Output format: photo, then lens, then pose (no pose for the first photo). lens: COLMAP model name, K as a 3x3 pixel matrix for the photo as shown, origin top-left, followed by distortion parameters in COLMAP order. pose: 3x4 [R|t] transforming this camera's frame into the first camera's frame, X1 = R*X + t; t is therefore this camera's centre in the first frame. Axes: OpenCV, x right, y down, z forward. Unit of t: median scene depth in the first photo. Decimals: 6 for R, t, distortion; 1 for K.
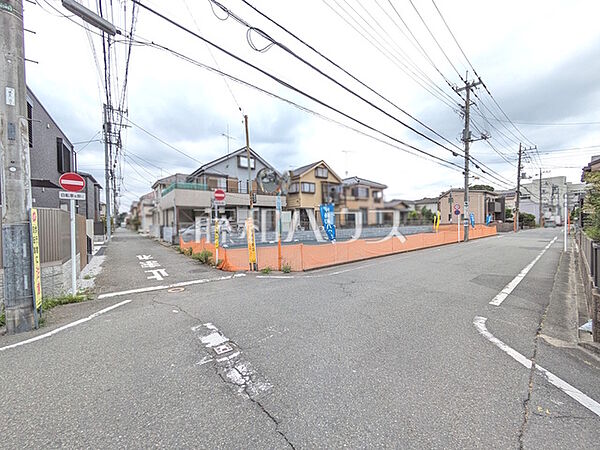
lens RADIAL K [[245.4, 0, 300.0], [0, 245.4, 225.0], [0, 0, 1]] dist [0.001751, 0.000348]
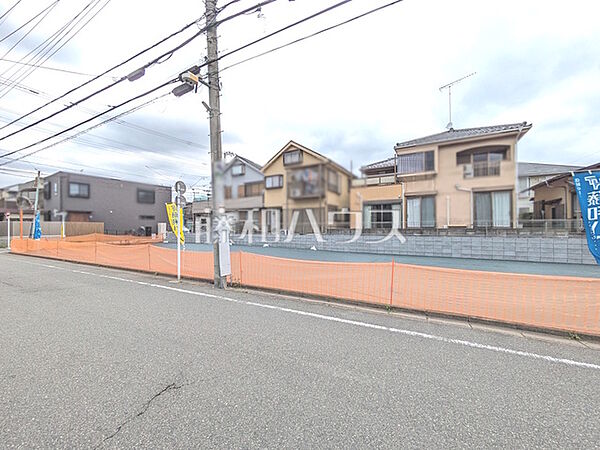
lens RADIAL K [[245.4, 0, 300.0], [0, 245.4, 225.0], [0, 0, 1]] dist [0.001751, 0.000348]
pose [[0.357253, 0.005990, -0.933989, 0.690647], [-0.005691, 0.999975, 0.004236, -0.011107], [0.933990, 0.003802, 0.357278, 0.658720]]
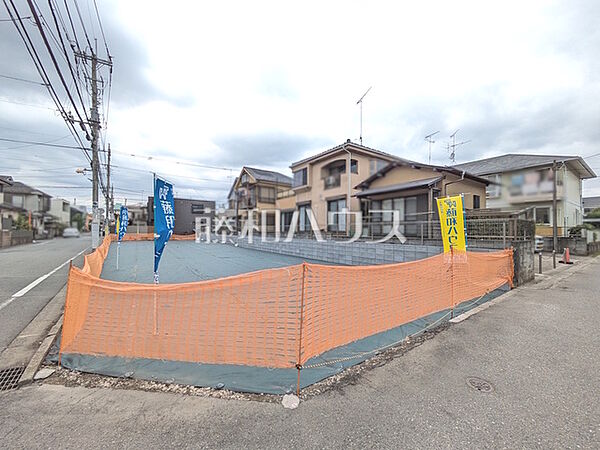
lens RADIAL K [[245.4, 0, 300.0], [0, 245.4, 225.0], [0, 0, 1]] dist [0.001751, 0.000348]
pose [[-0.068088, 0.000677, -0.997679, 0.937987], [0.011528, 0.999934, -0.000108, -0.019603], [0.997613, -0.011508, -0.068091, 1.124969]]
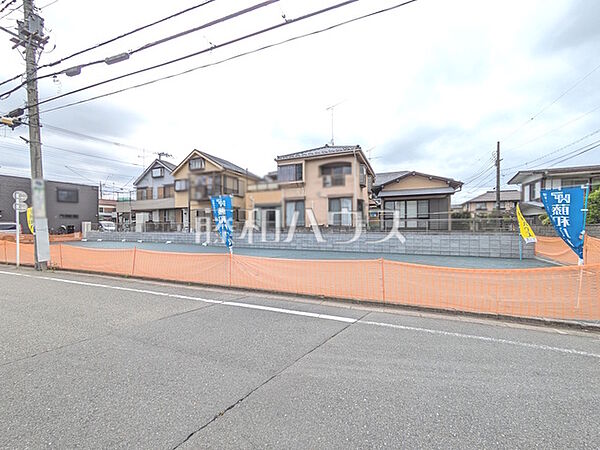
lens RADIAL K [[245.4, 0, 300.0], [0, 245.4, 225.0], [0, 0, 1]] dist [0.001751, 0.000348]
pose [[0.458582, 0.012263, -0.888567, 0.868987], [-0.006866, 0.999924, 0.010256, -0.015041], [0.888625, 0.001398, 0.458632, 0.809313]]
